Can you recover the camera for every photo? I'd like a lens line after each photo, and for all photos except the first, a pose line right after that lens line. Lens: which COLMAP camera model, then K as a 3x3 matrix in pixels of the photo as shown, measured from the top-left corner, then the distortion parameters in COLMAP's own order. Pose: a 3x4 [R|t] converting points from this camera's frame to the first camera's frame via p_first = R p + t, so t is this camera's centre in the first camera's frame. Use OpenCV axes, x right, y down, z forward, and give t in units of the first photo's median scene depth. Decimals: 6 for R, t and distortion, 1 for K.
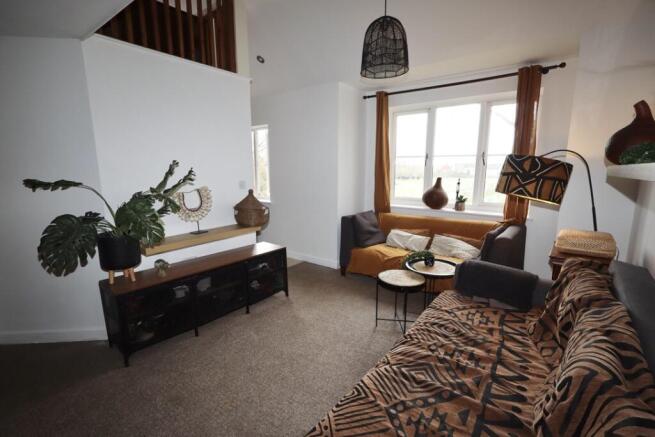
lens RADIAL K [[303.1, 0, 327.5], [0, 303.1, 218.5], [0, 0, 1]] dist [0.000712, 0.000231]
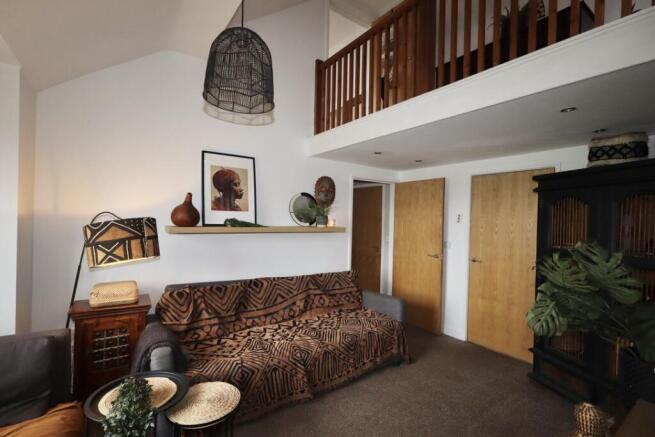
lens RADIAL K [[303.1, 0, 327.5], [0, 303.1, 218.5], [0, 0, 1]] dist [0.000712, 0.000231]
pose [[-0.954194, -0.016082, 0.298757, -0.246923], [0.037414, 0.984302, 0.172482, -0.376327], [-0.296841, 0.175759, -0.938613, 1.851014]]
